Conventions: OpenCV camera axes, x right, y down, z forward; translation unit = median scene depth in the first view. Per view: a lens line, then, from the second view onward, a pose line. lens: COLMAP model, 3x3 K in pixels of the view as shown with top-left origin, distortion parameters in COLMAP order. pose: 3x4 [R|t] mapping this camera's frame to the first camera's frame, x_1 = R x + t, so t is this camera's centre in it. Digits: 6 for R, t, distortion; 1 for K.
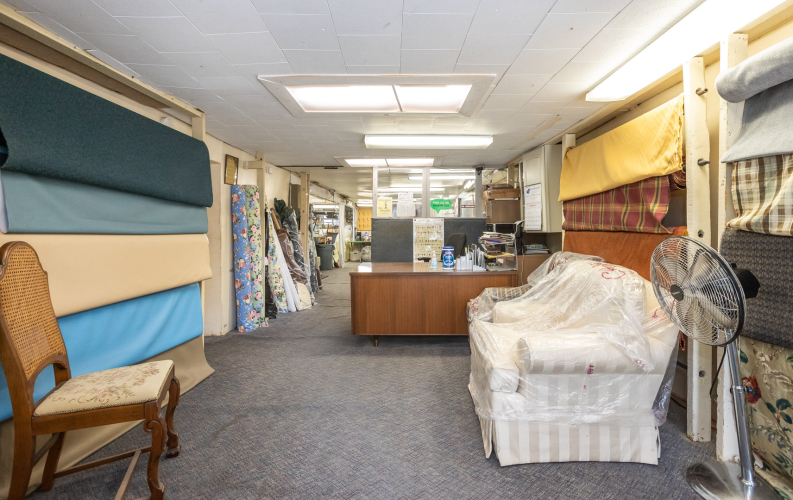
lens RADIAL K [[363.1, 0, 398.6], [0, 363.1, 237.0], [0, 0, 1]] dist [-0.001534, 0.000136]
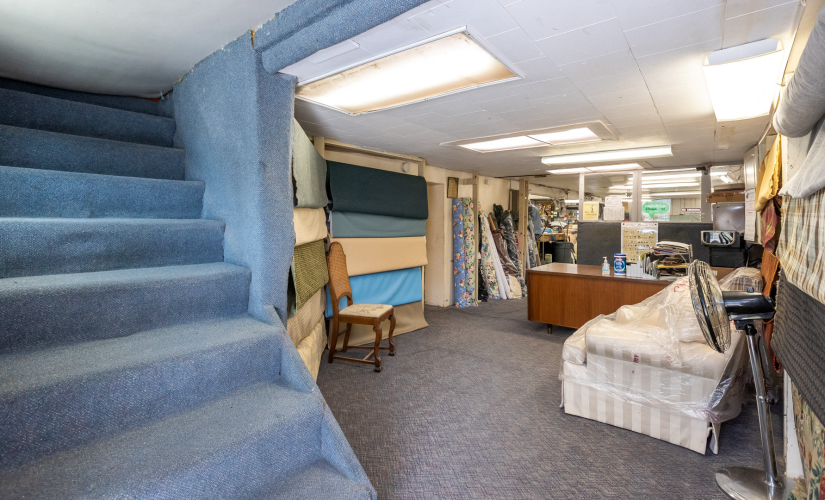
lens RADIAL K [[394.3, 0, 412.5], [0, 394.3, 250.0], [0, 0, 1]] dist [0.000013, 0.000085]
pose [[0.785647, 0.057820, -0.615967, 0.332254], [-0.023562, 0.997697, 0.063600, -0.039421], [0.618226, -0.035453, 0.785200, -0.253696]]
